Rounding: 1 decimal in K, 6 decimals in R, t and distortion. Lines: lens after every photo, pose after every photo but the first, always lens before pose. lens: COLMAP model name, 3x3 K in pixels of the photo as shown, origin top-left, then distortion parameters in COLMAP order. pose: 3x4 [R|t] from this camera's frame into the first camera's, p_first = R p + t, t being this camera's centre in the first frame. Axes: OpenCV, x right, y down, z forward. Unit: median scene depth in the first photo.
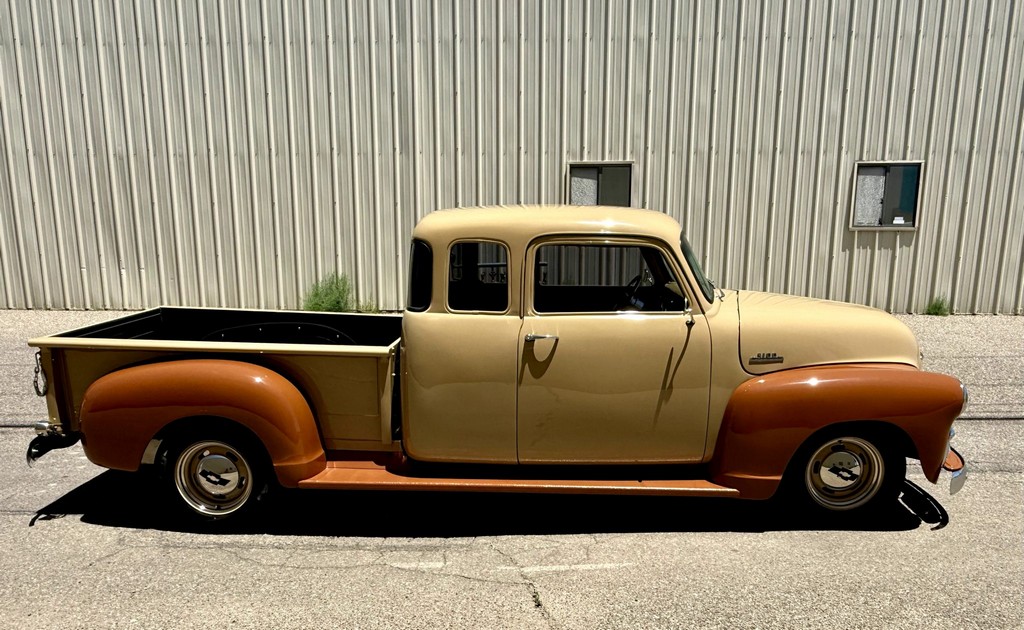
lens RADIAL K [[739.9, 0, 528.8], [0, 739.9, 407.3], [0, 0, 1]] dist [0.001266, -0.001751]
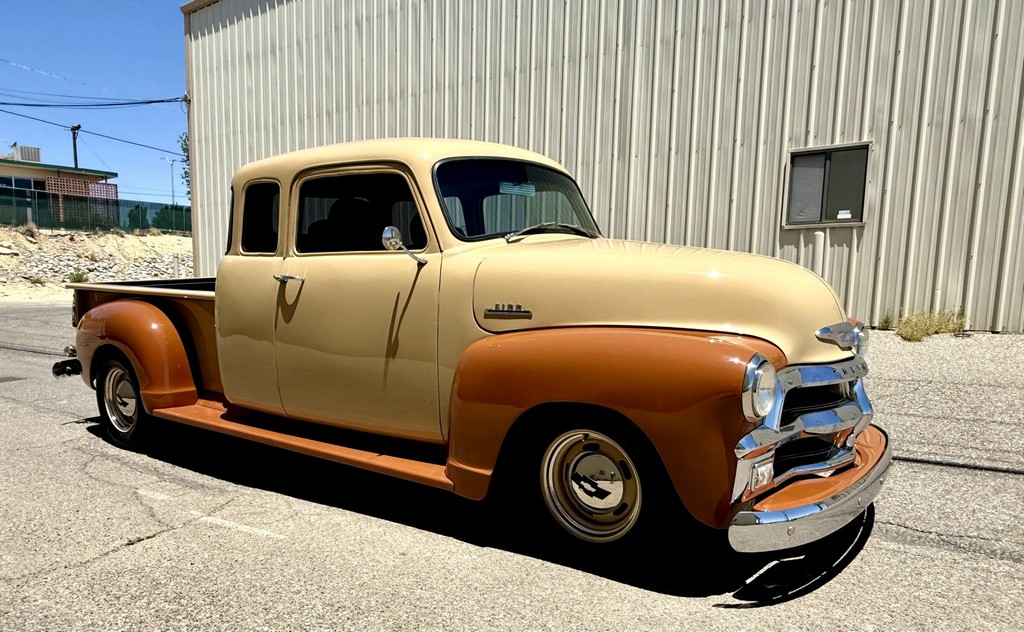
lens RADIAL K [[712.2, 0, 503.4], [0, 712.2, 387.1], [0, 0, 1]] dist [-0.001601, 0.001497]
pose [[0.813677, 0.089412, -0.574399, 0.689190], [-0.131961, 0.990715, -0.032715, 0.030887], [0.566141, 0.102418, 0.817921, 0.397472]]
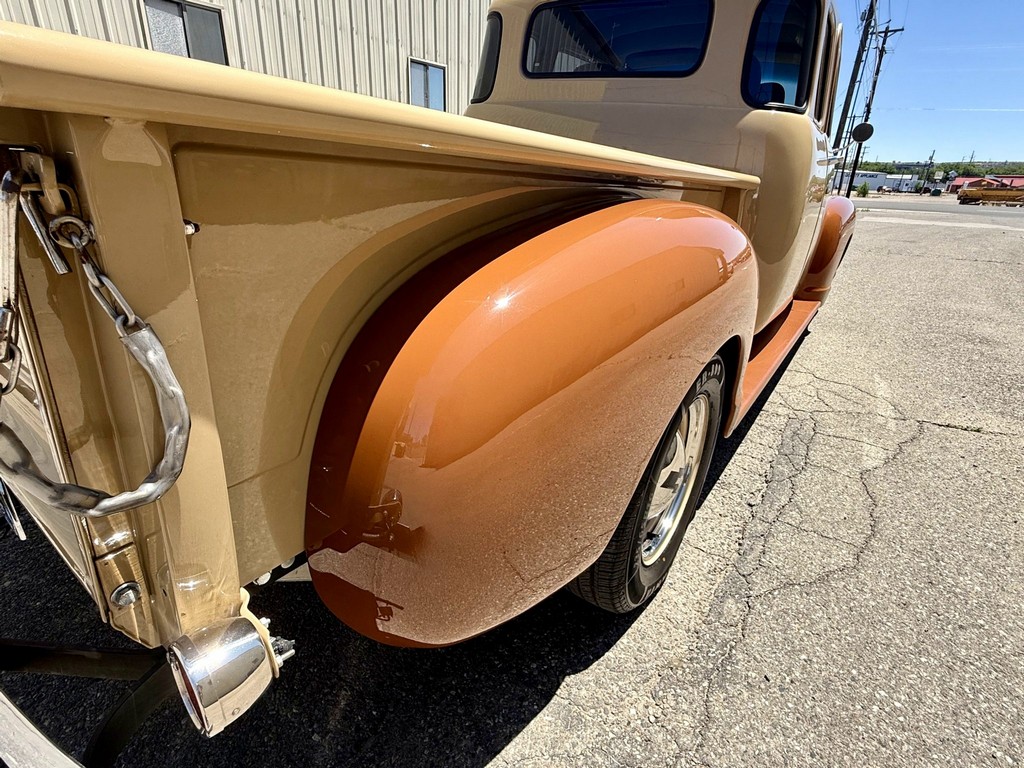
lens RADIAL K [[520.3, 0, 507.0], [0, 520.3, 386.6], [0, 0, 1]] dist [-0.000841, -0.001648]
pose [[0.556474, -0.296118, 0.776305, -0.676062], [0.138605, 0.954327, 0.264669, -0.050917], [-0.819222, -0.039682, 0.572102, 0.868813]]
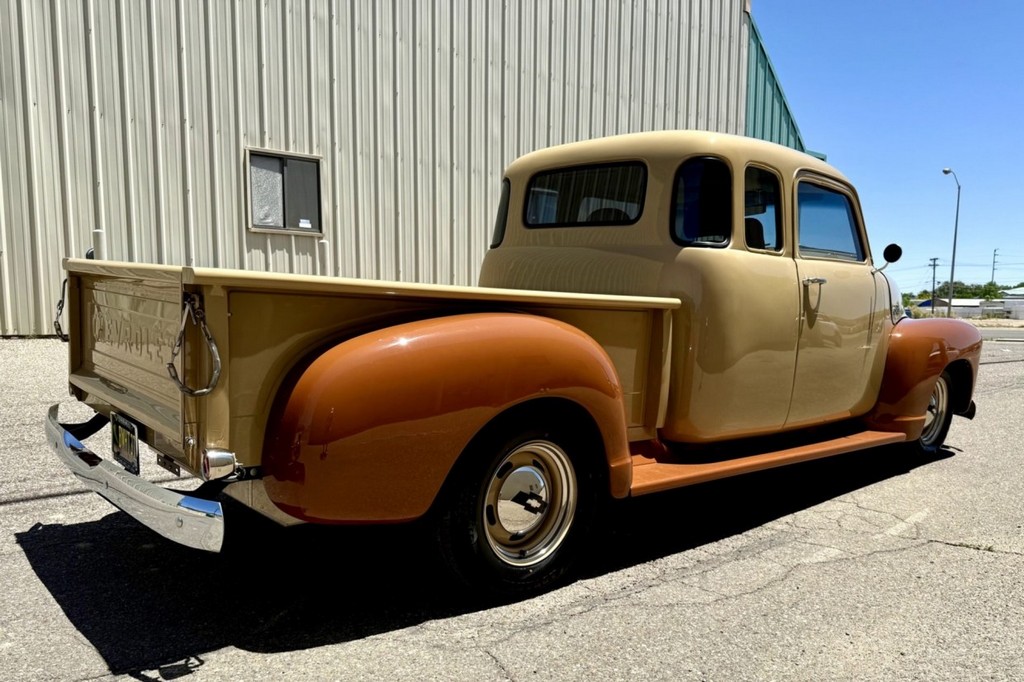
lens RADIAL K [[793.1, 0, 507.2], [0, 793.1, 411.8], [0, 0, 1]] dist [0.001111, -0.012082]
pose [[0.734773, -0.081125, 0.673444, -0.833382], [0.133314, 0.990730, -0.026108, 0.033746], [-0.665083, 0.108963, 0.738777, 0.504986]]
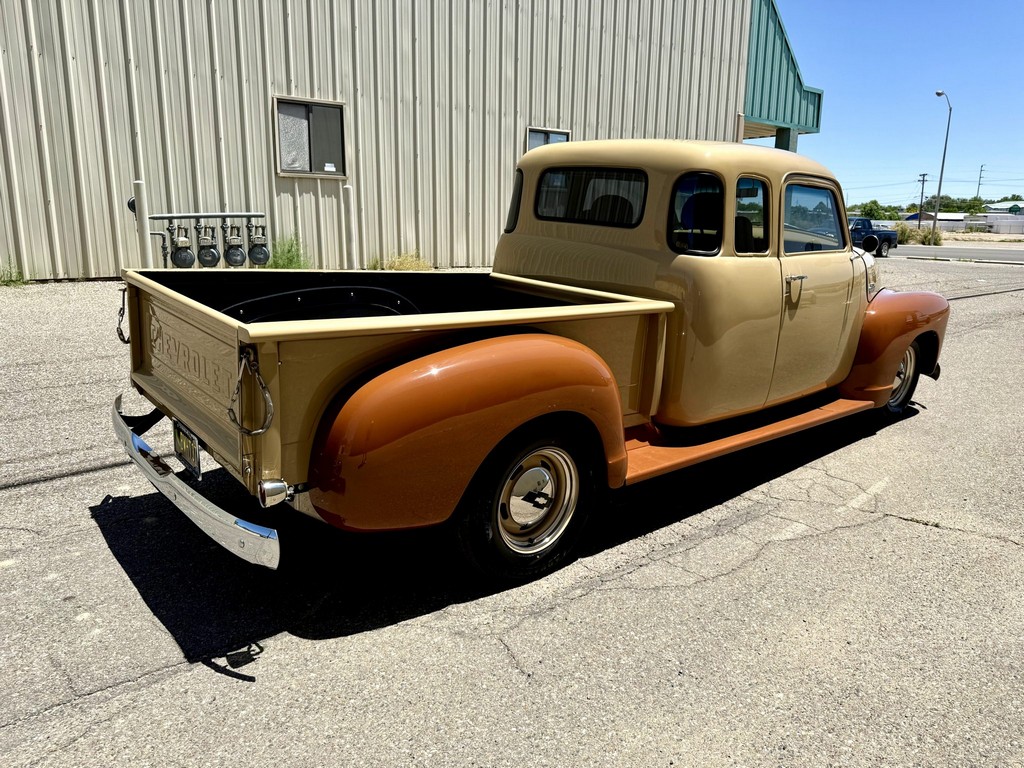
lens RADIAL K [[737.7, 0, 518.7], [0, 737.7, 383.2], [0, 0, 1]] dist [-0.000082, -0.011275]
pose [[0.734333, -0.137031, 0.664814, -0.850886], [0.124055, 0.990009, 0.067032, -0.061504], [-0.667357, 0.033249, 0.743995, 0.469938]]
